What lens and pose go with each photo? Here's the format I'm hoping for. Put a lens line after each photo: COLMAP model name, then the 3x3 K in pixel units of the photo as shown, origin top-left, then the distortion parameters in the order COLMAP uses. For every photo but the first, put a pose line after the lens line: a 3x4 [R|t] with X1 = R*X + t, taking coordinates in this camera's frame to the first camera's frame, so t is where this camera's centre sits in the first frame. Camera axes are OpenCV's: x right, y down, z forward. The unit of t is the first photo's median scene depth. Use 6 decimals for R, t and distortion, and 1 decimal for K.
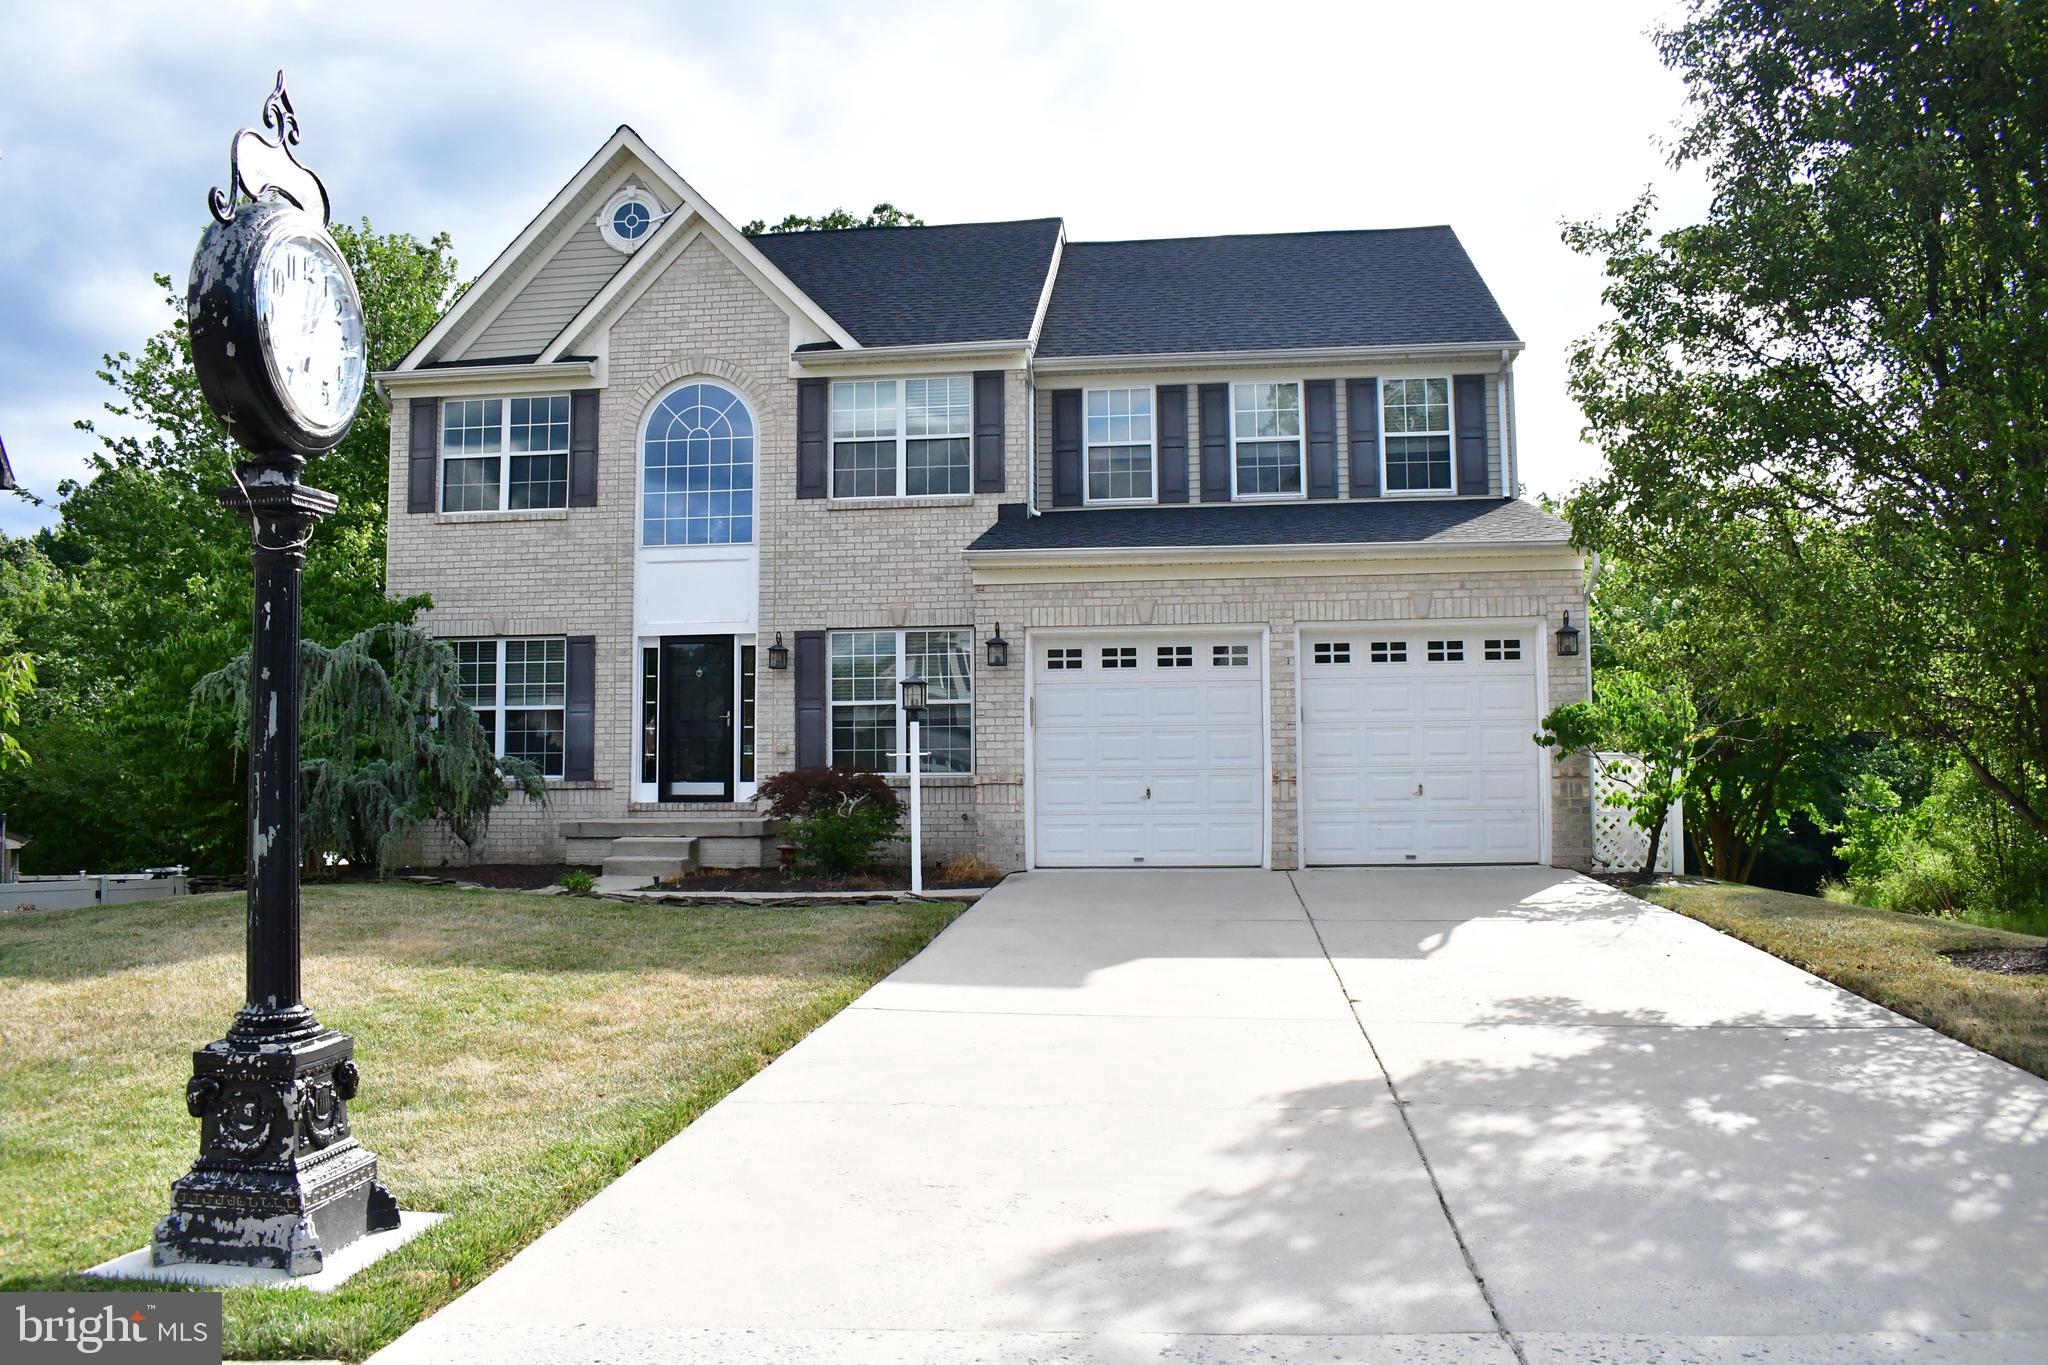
lens RADIAL K [[1578.4, 0, 1024.0], [0, 1578.4, 682.5], [0, 0, 1]] dist [-0.096654, 0.002892]
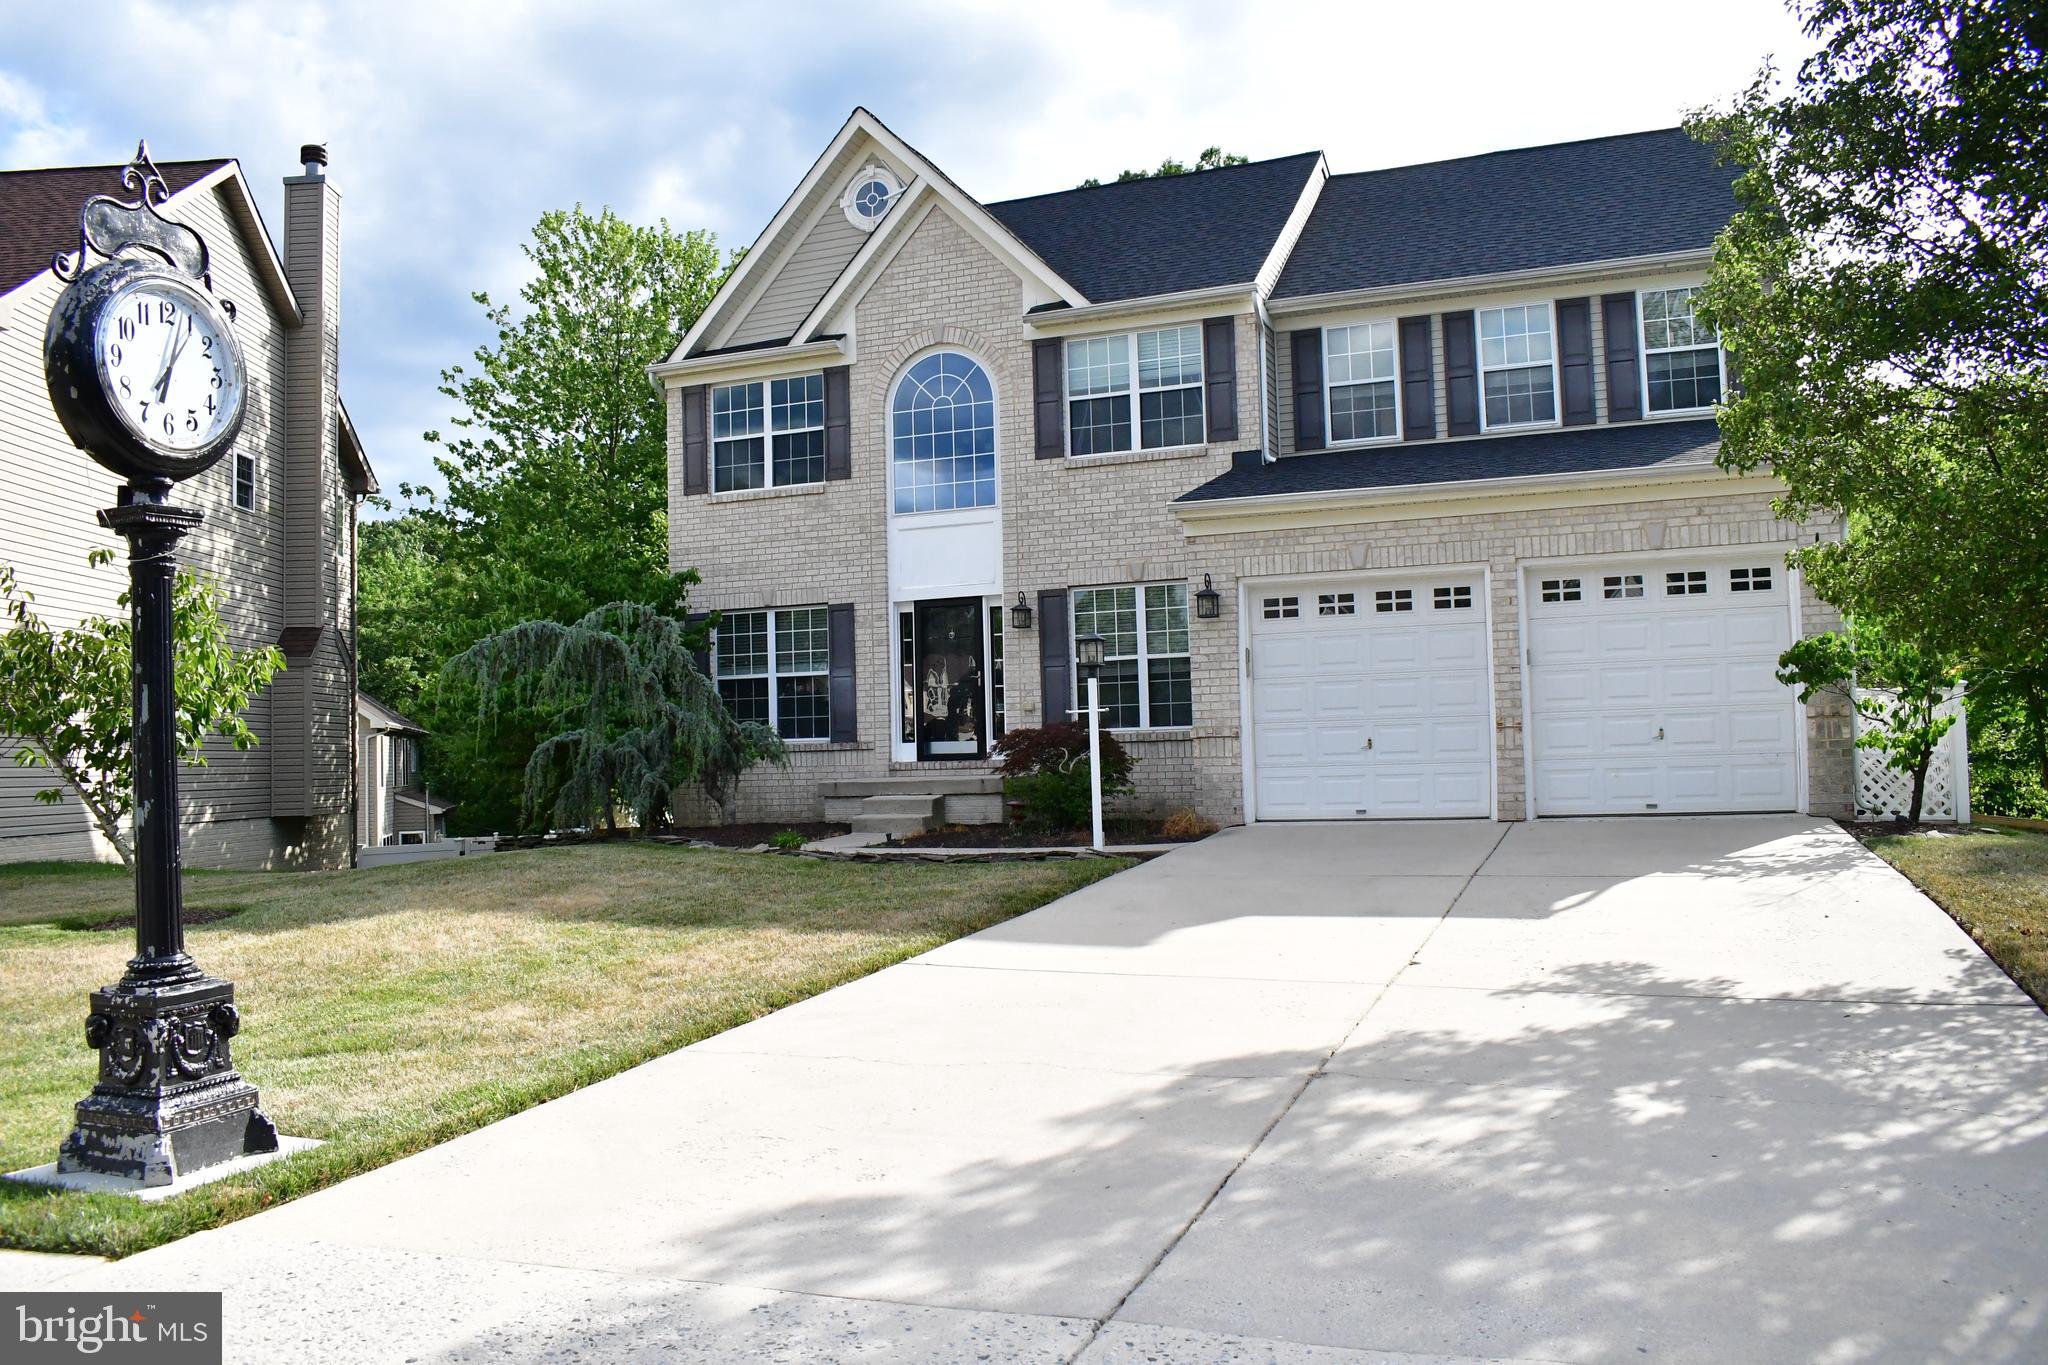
lens RADIAL K [[1577.6, 0, 1024.0], [0, 1577.6, 682.5], [0, 0, 1]] dist [-0.094384, 0.002096]
pose [[0.967219, -0.029818, -0.252188, 0.106474], [0.037570, 0.998956, 0.025979, -0.000054], [0.251150, -0.034603, 0.967329, 0.014001]]
